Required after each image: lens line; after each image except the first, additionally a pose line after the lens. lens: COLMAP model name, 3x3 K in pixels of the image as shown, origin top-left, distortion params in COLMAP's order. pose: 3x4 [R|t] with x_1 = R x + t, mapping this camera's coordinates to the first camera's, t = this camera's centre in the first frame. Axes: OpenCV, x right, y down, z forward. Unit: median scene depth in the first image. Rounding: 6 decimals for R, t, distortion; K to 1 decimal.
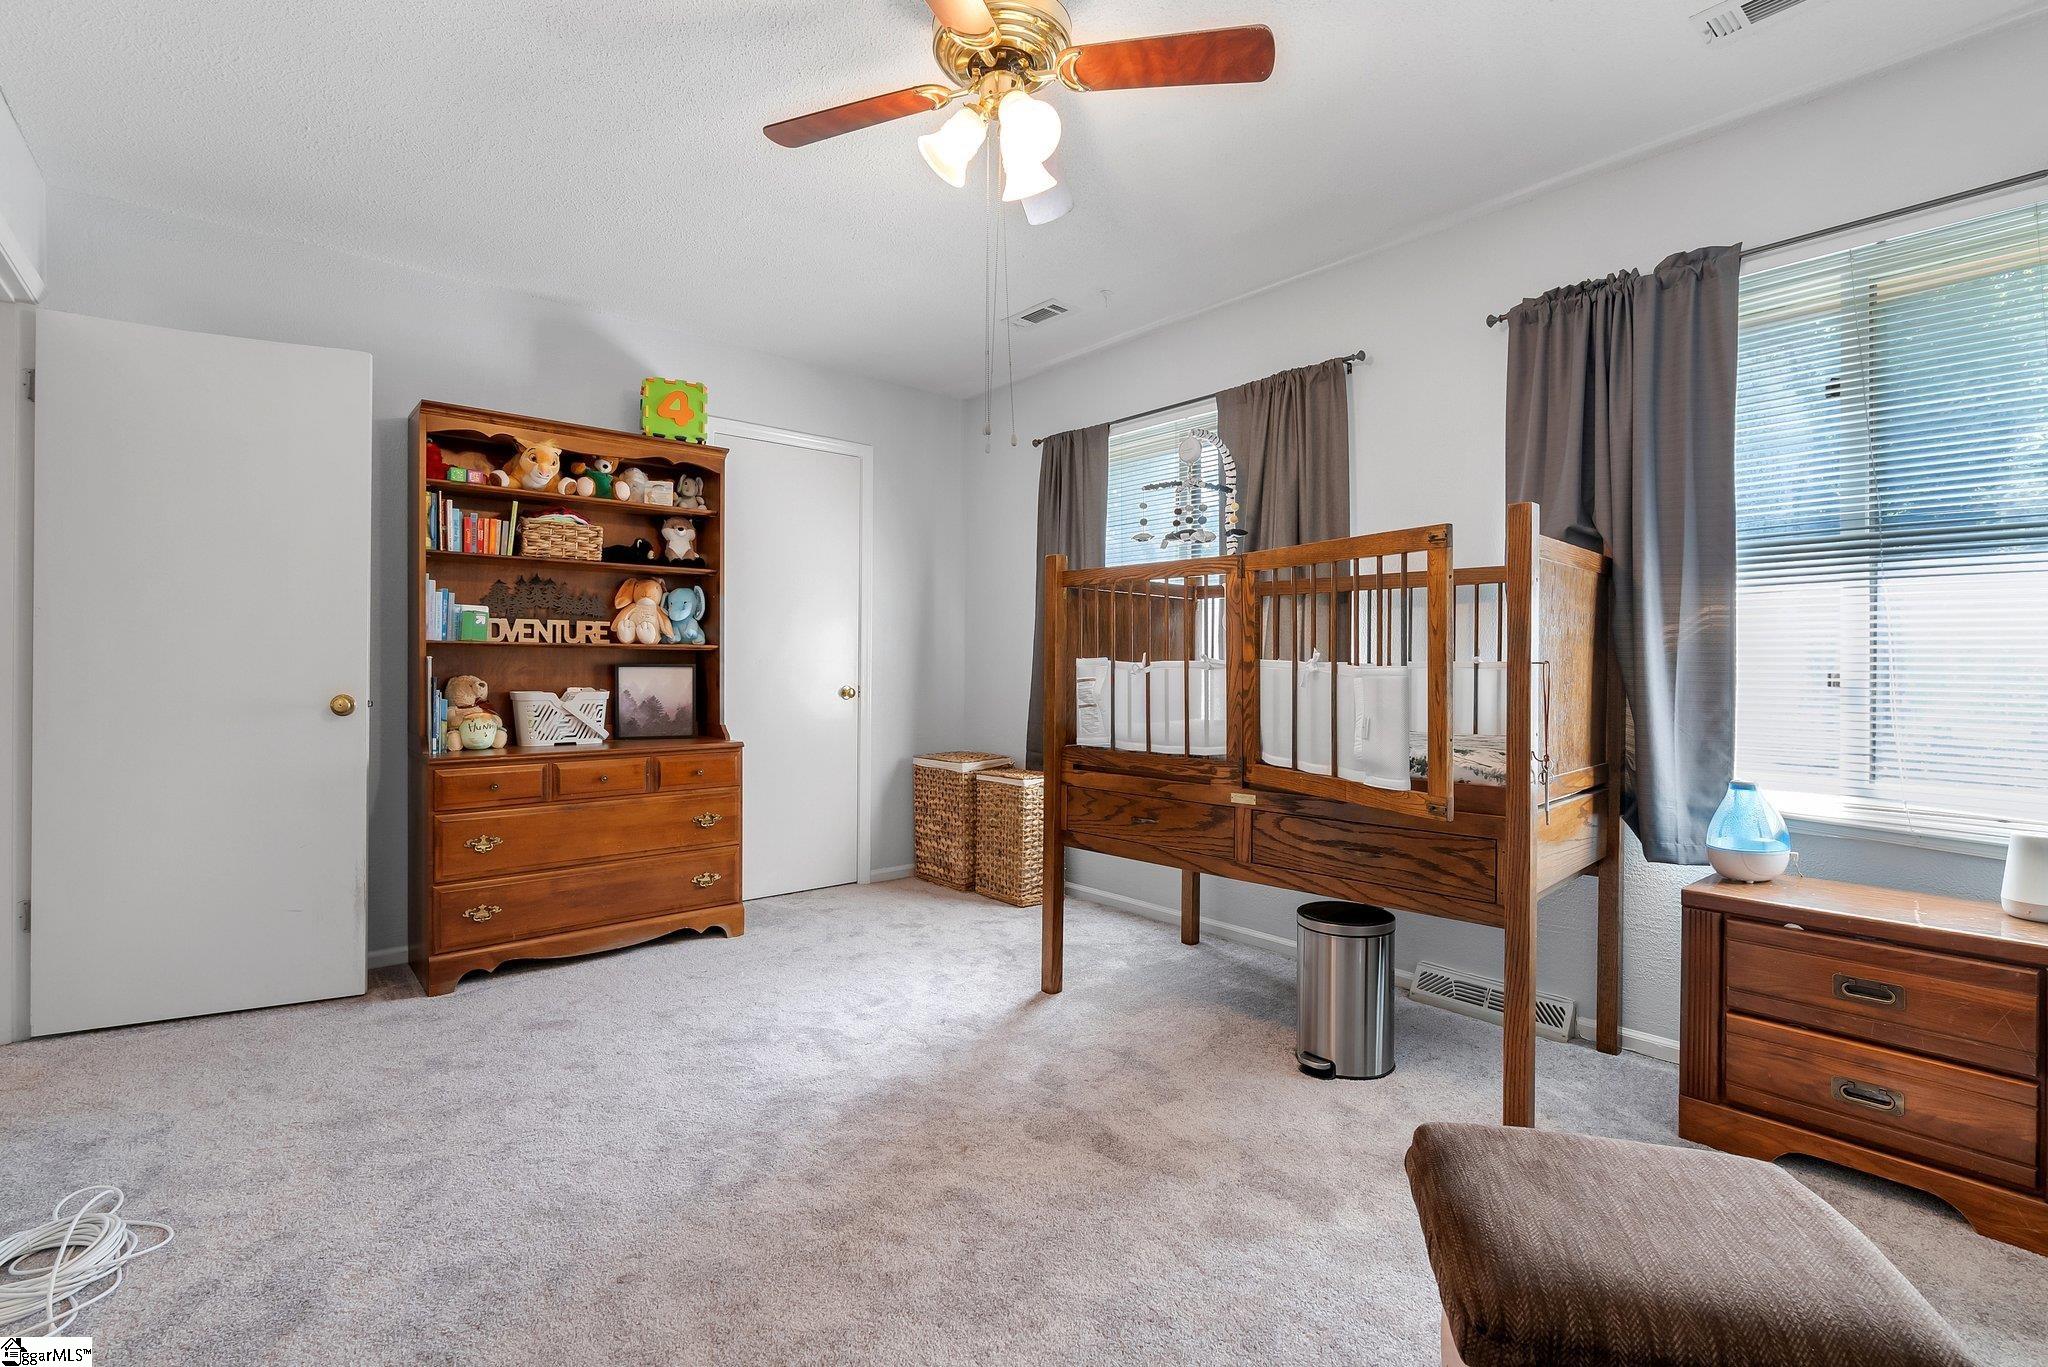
lens RADIAL K [[922.5, 0, 1024.9], [0, 922.5, 680.8], [0, 0, 1]] dist [-0.019788, 0.012565]
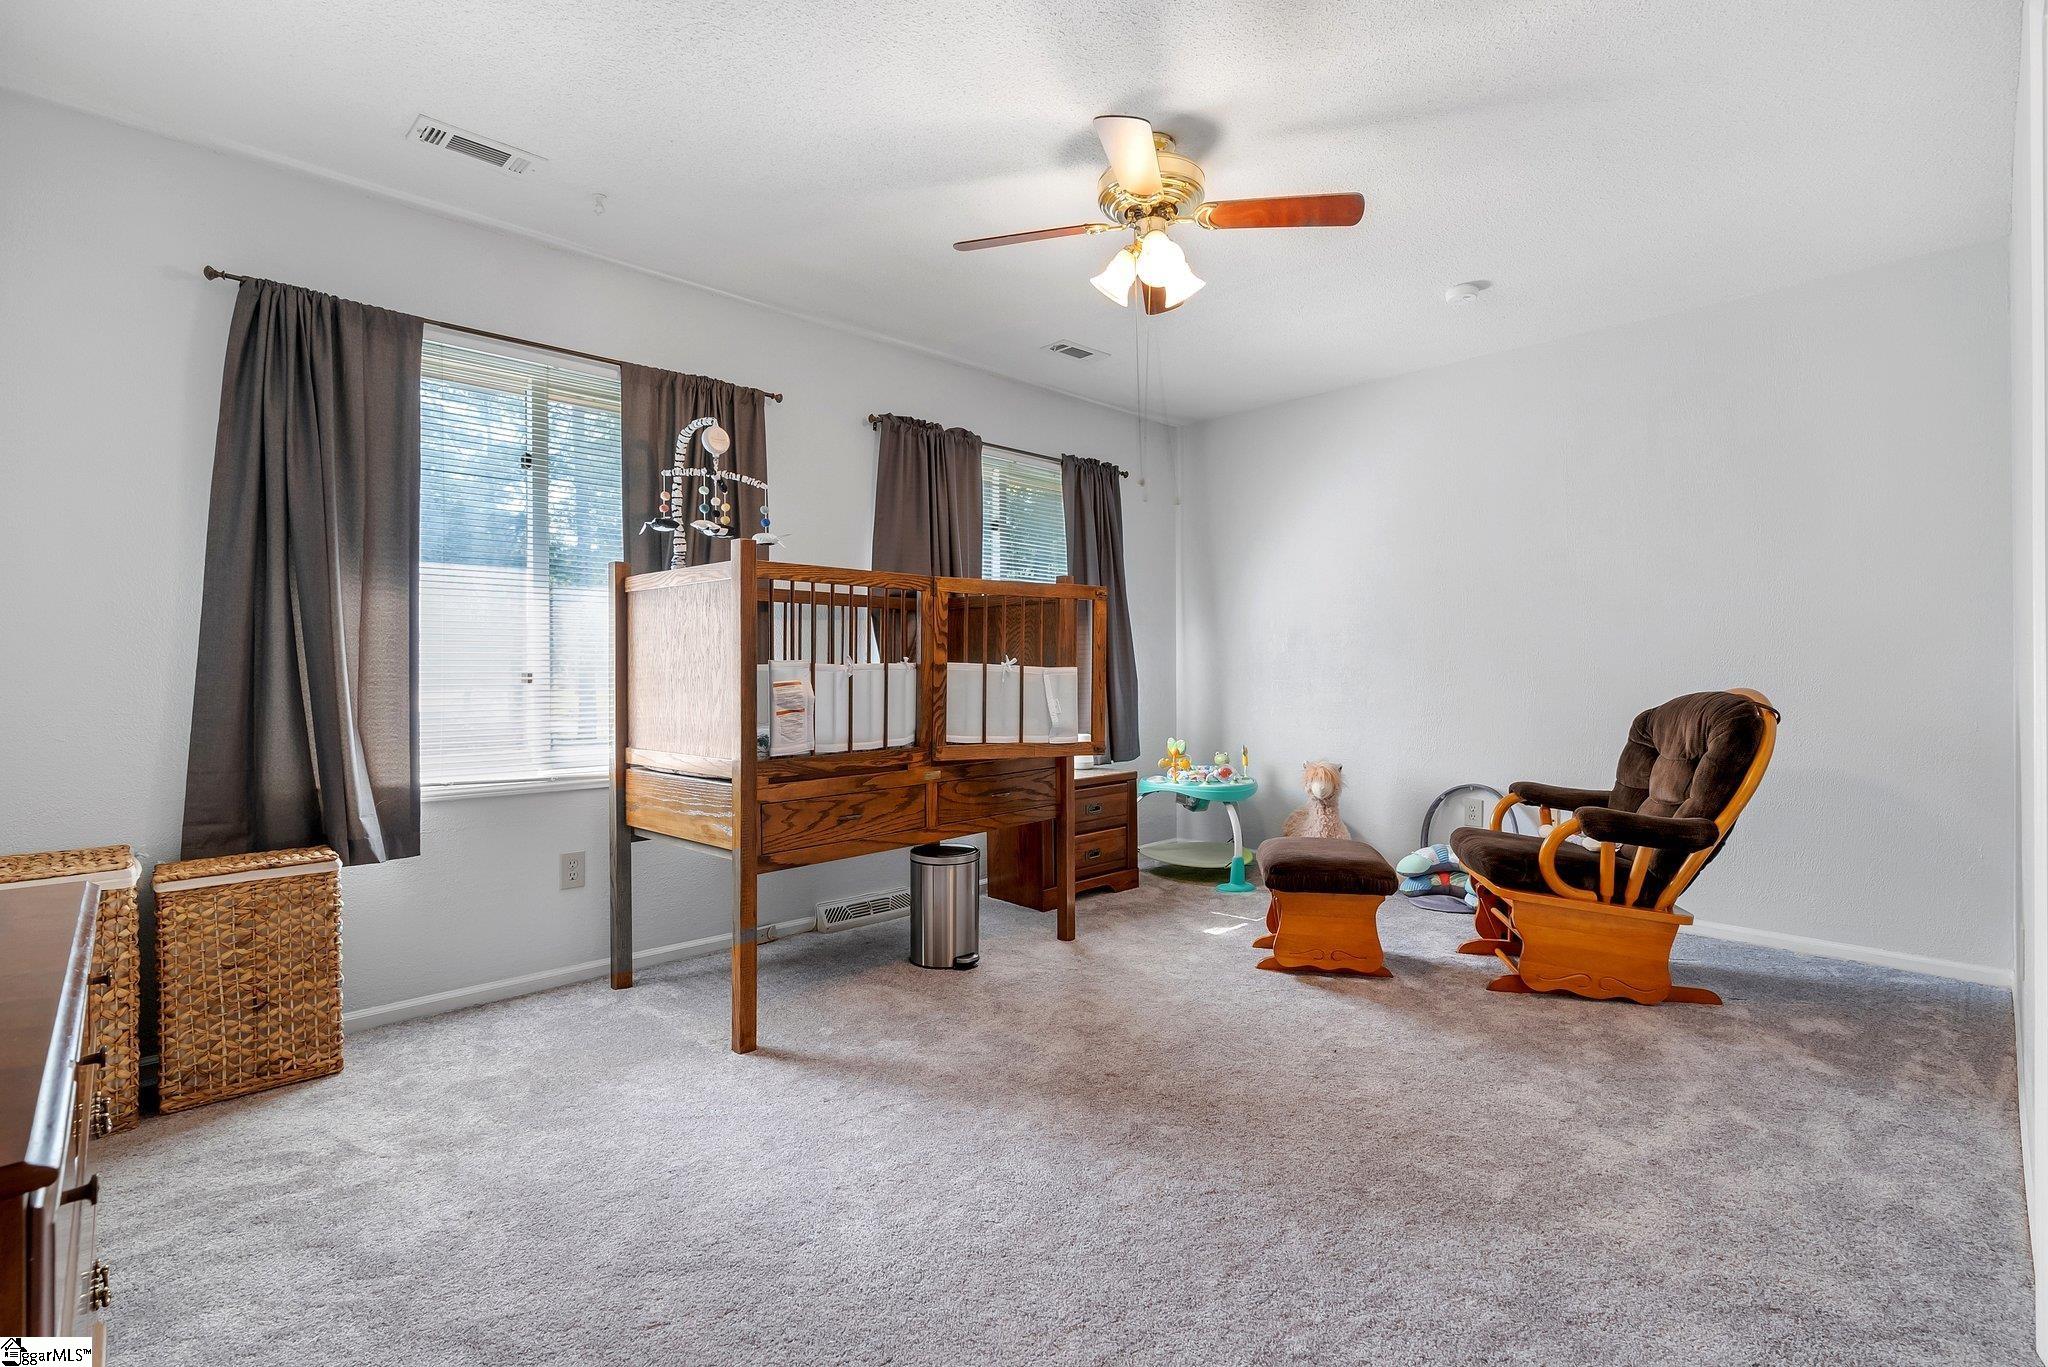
lens RADIAL K [[922.5, 0, 1024.9], [0, 922.5, 680.8], [0, 0, 1]] dist [-0.019788, 0.012565]
pose [[-0.045002, -0.018419, 0.998817, -0.927495], [0.019842, 0.999616, 0.019328, -0.018277], [-0.998790, 0.020689, -0.044620, 0.864130]]
